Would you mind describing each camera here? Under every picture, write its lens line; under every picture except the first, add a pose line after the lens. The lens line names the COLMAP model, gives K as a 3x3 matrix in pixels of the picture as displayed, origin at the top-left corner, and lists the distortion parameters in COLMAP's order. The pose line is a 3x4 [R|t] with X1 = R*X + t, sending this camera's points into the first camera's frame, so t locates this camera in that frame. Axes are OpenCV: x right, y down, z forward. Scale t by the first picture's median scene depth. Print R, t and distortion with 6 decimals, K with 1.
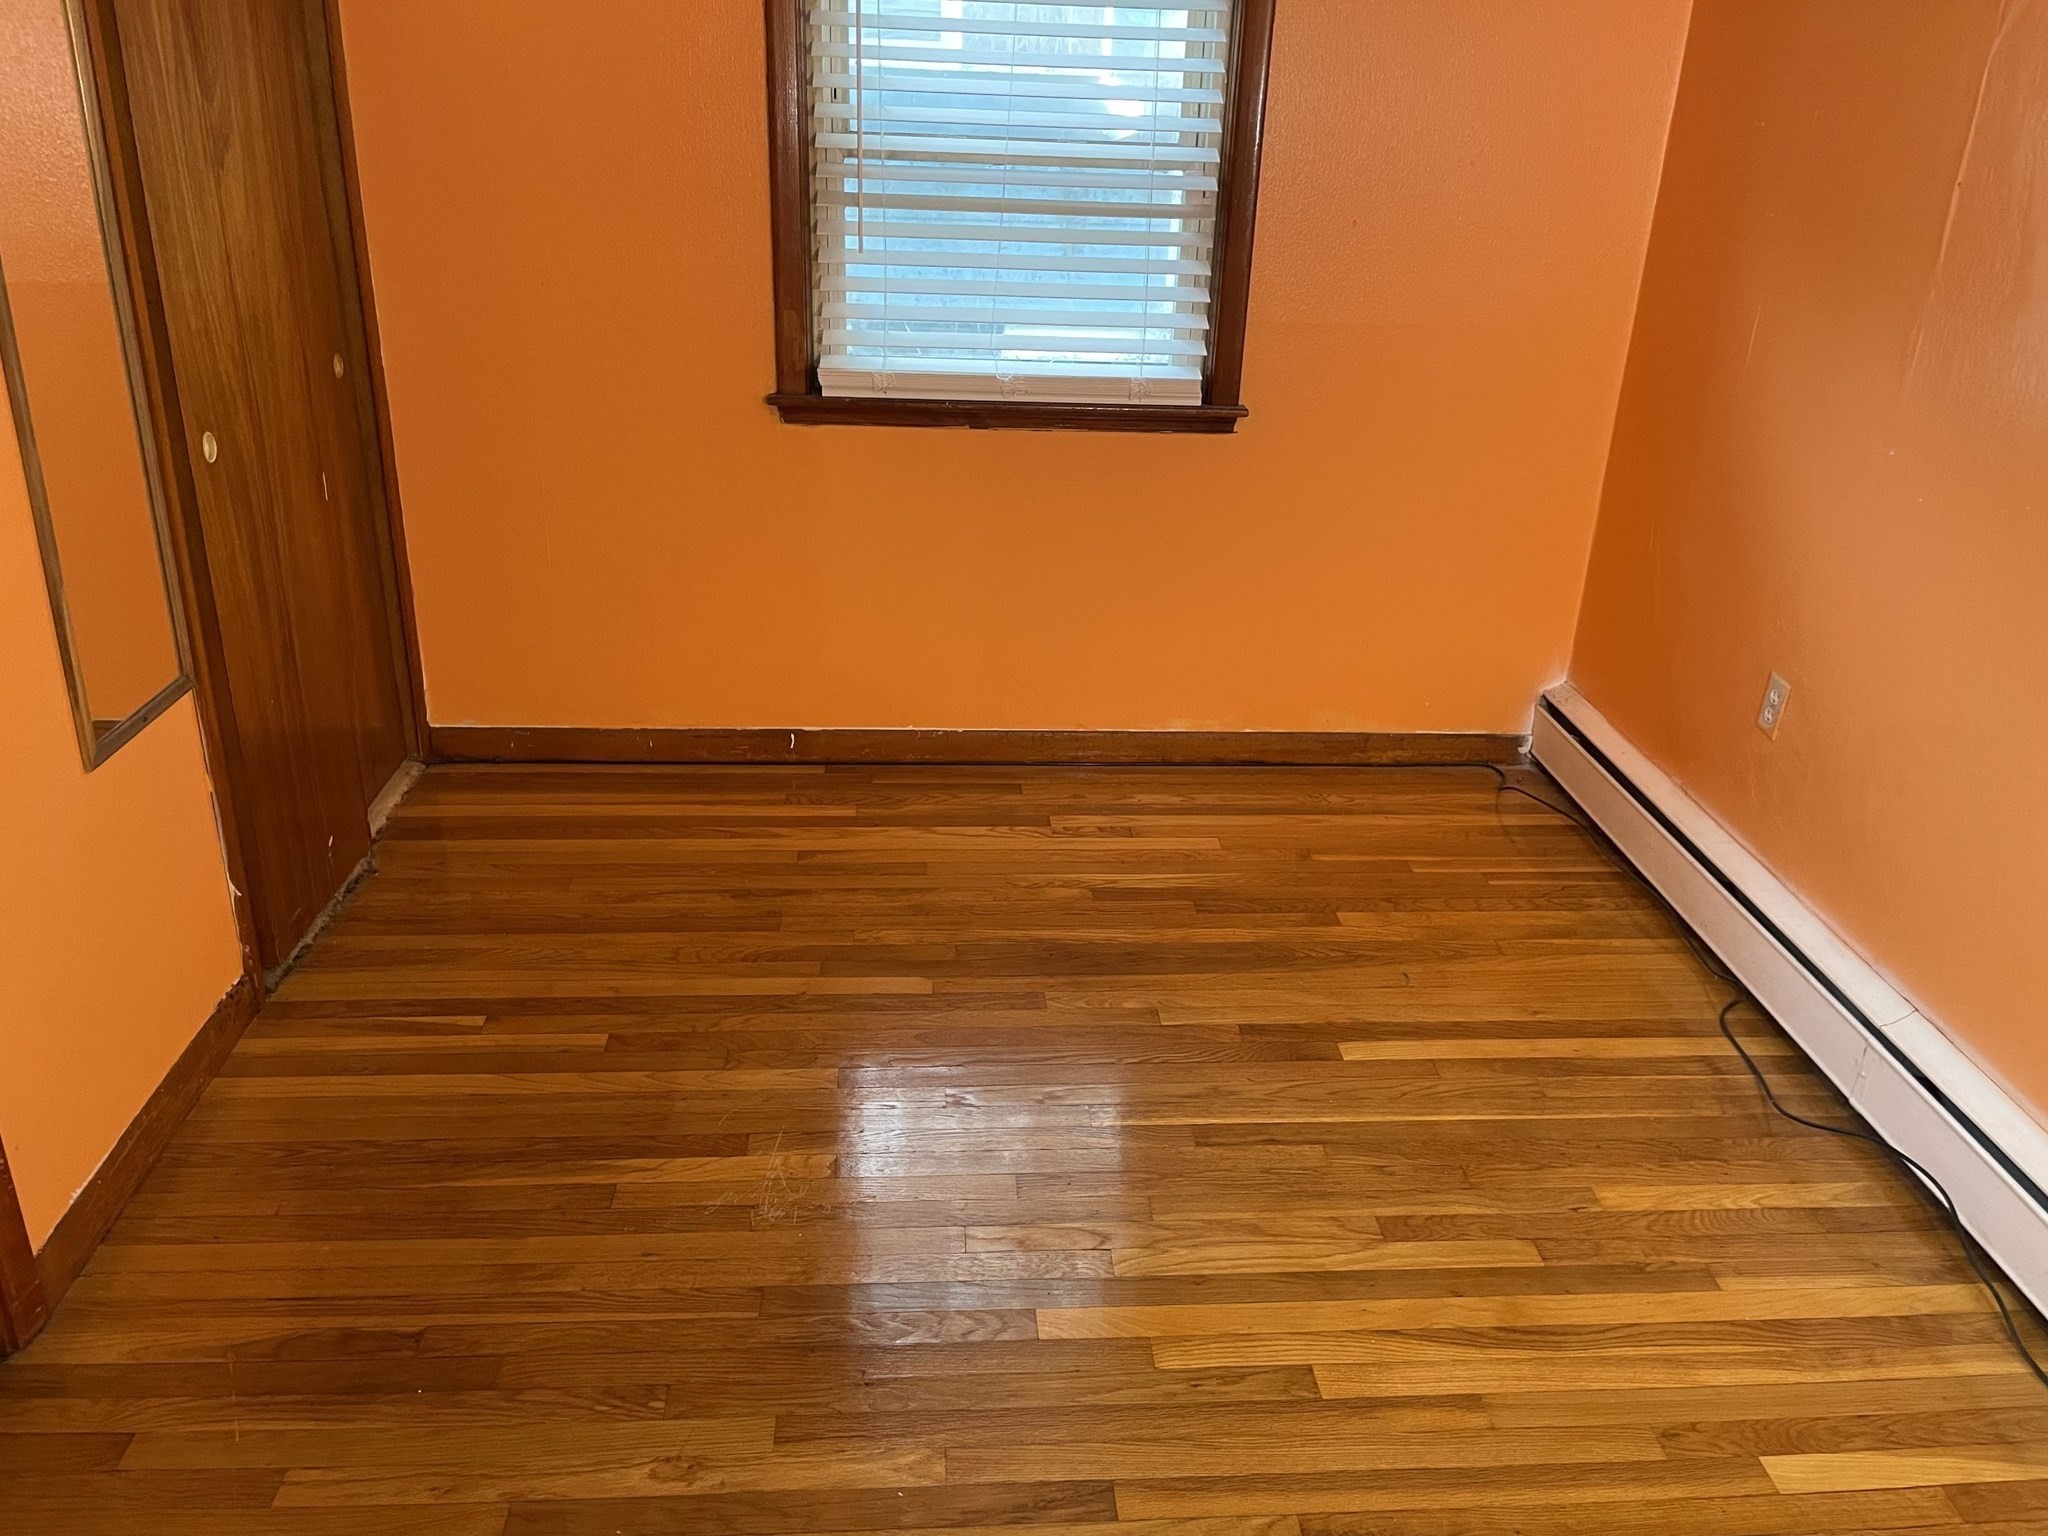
lens RADIAL K [[1594.3, 0, 1032.4], [0, 1594.3, 727.8], [0, 0, 1]] dist [0.067673, -0.098074]
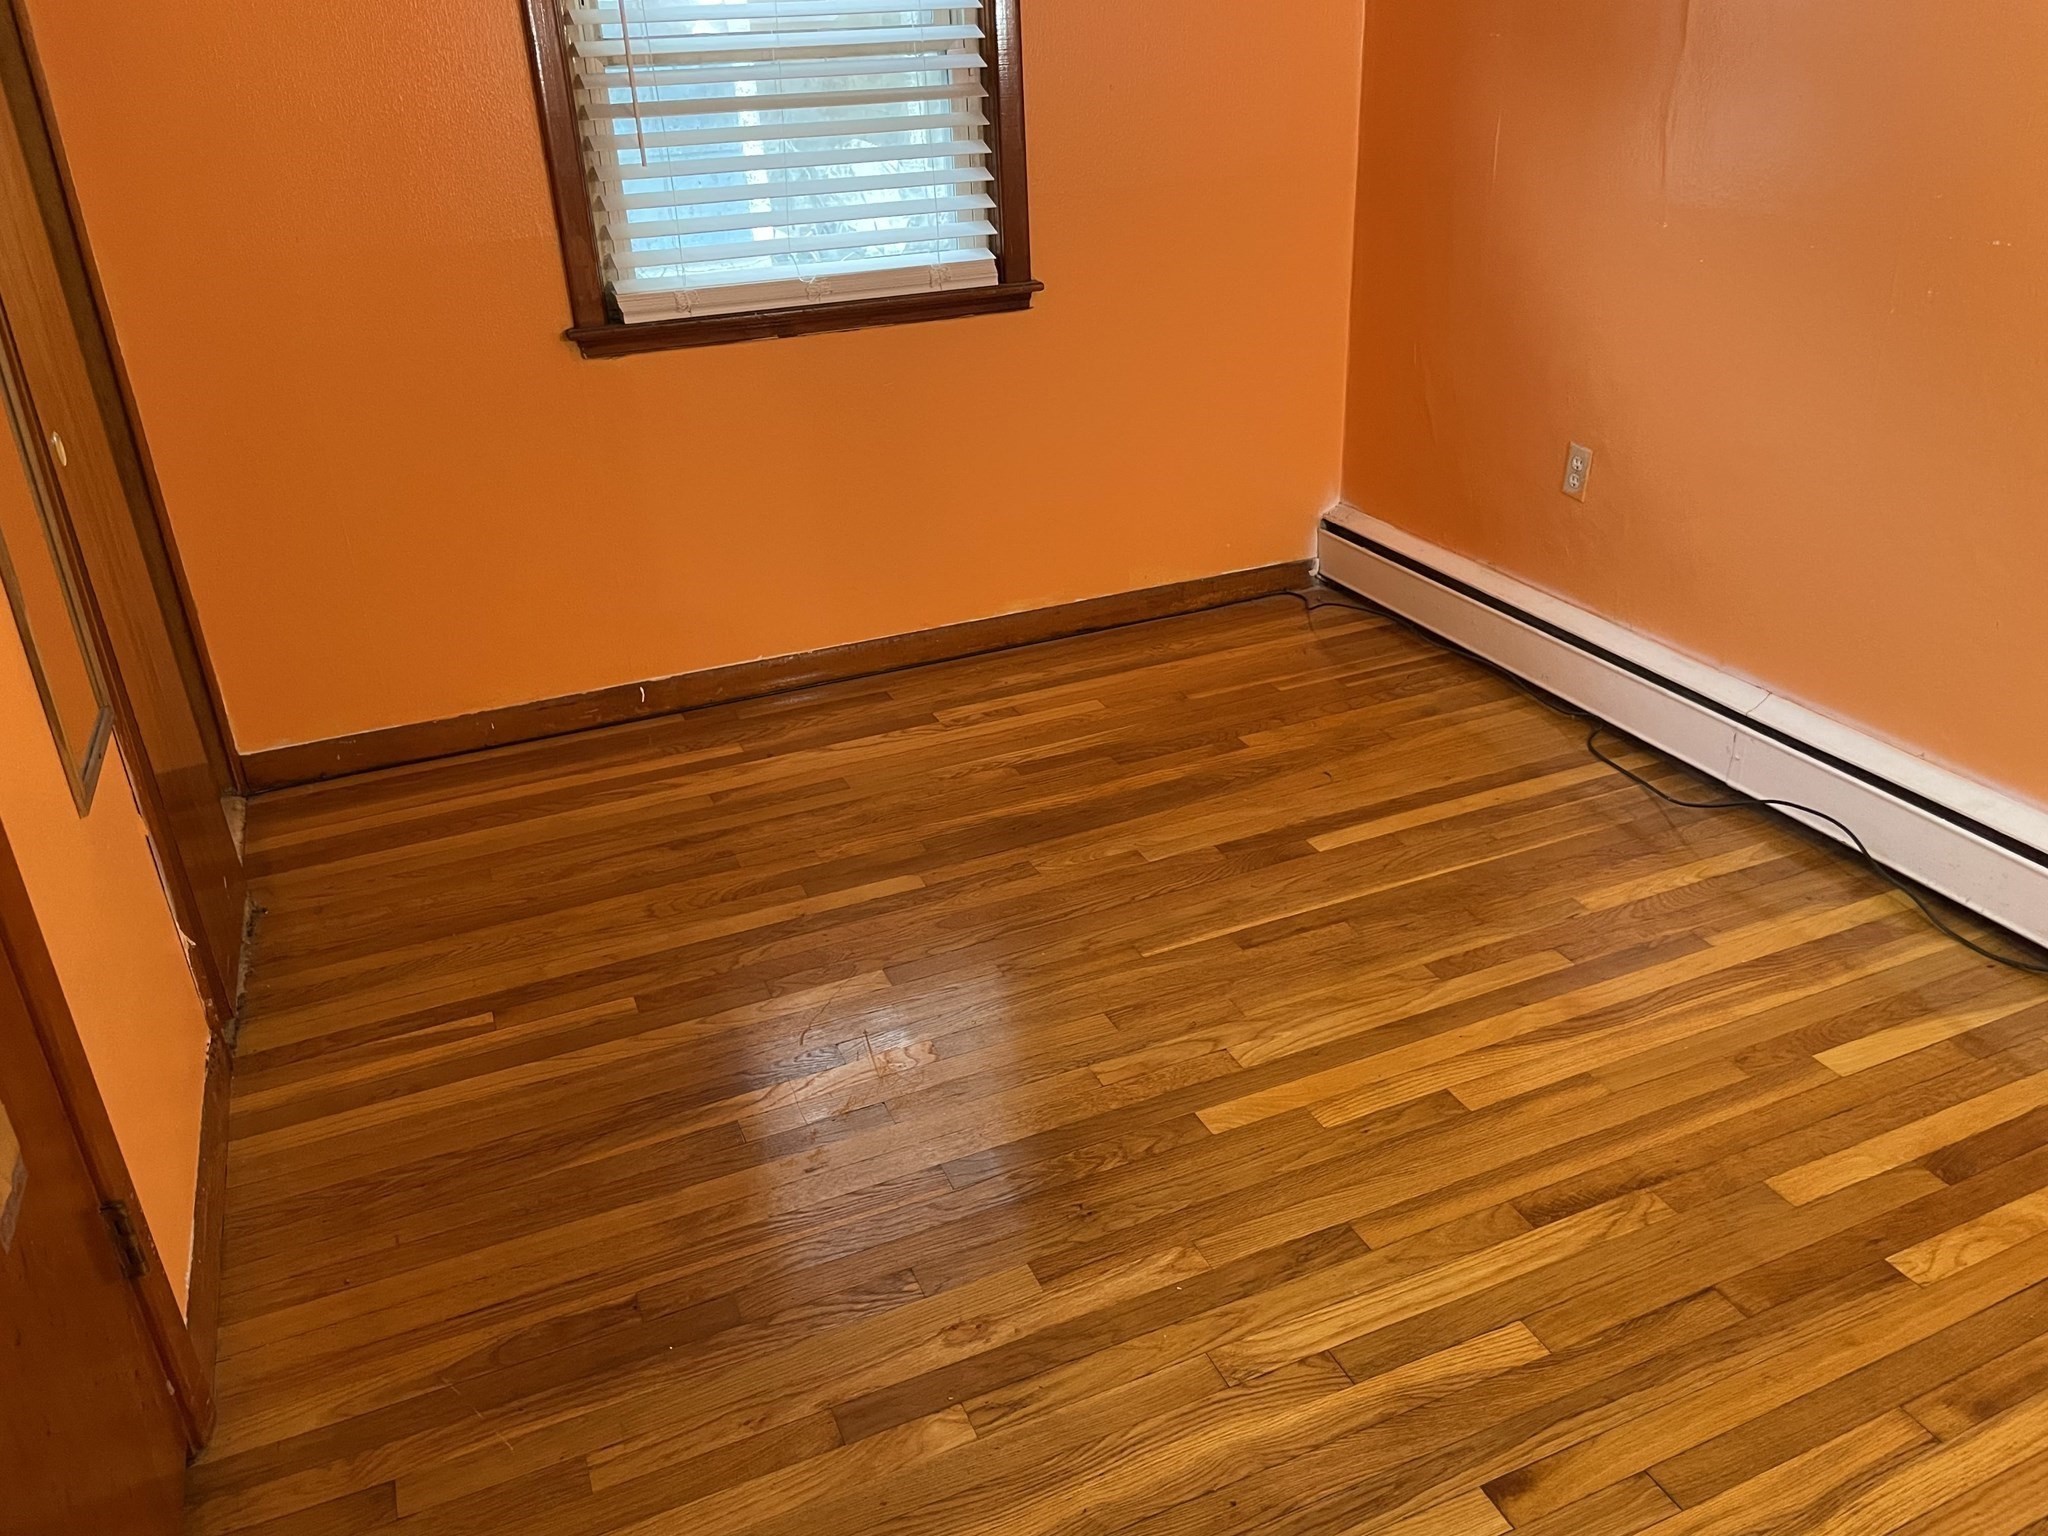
lens RADIAL K [[1594.3, 0, 1029.5], [0, 1594.3, 760.3], [0, 0, 1]] dist [0.067673, -0.098074]
pose [[0.941335, -0.208536, 0.265332, -0.259325], [0.194791, 0.977785, 0.077412, 0.023533], [-0.275581, -0.021187, 0.961044, 0.012618]]
